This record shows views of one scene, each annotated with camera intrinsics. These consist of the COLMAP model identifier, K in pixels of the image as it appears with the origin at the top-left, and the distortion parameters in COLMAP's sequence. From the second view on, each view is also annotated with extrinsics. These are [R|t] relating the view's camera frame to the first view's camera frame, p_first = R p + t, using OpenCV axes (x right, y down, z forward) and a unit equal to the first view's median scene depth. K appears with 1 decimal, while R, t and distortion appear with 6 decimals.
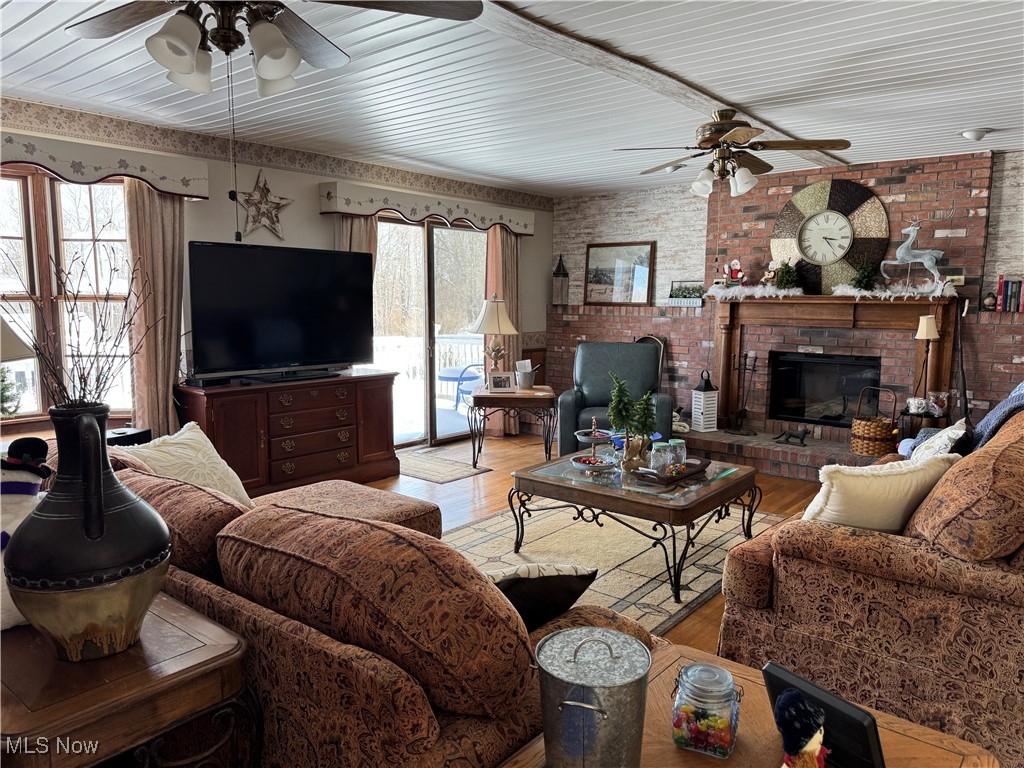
lens RADIAL K [[731.0, 0, 510.8], [0, 731.0, 386.7], [0, 0, 1]] dist [0.038667, -0.044960]
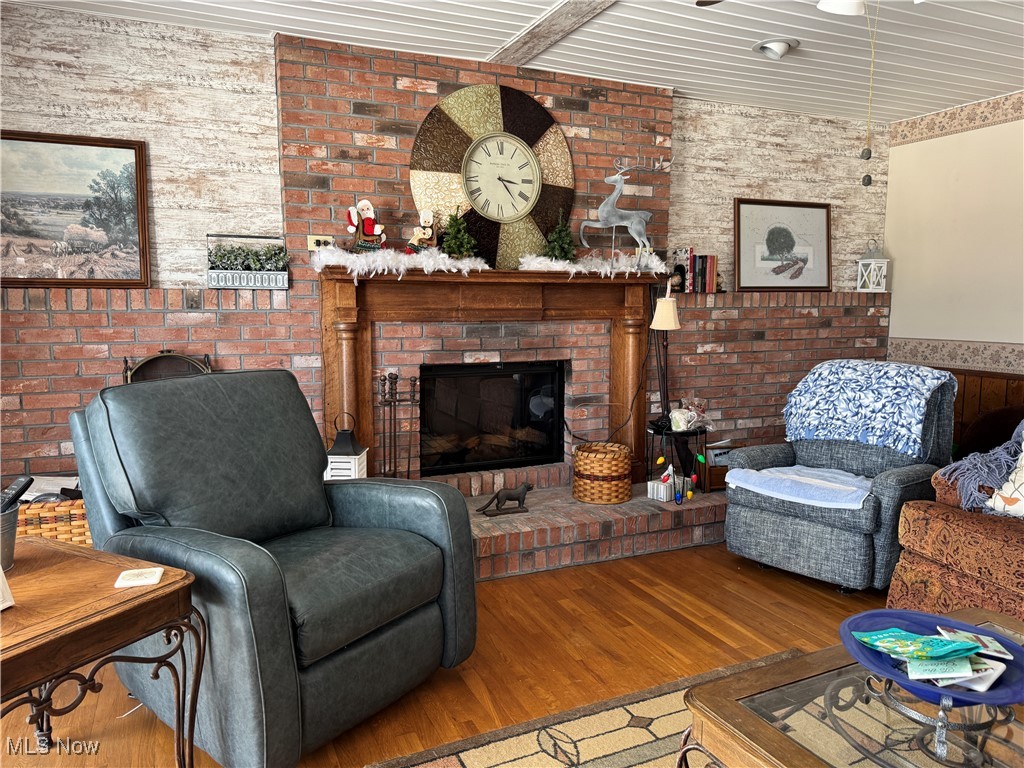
lens RADIAL K [[731.0, 0, 509.2], [0, 731.0, 392.8], [0, 0, 1]] dist [0.038667, -0.044960]
pose [[0.439925, -0.127452, 0.888944, -0.147148], [0.105796, 0.990340, 0.089633, -0.074778], [-0.891781, 0.054615, 0.449160, 0.710056]]
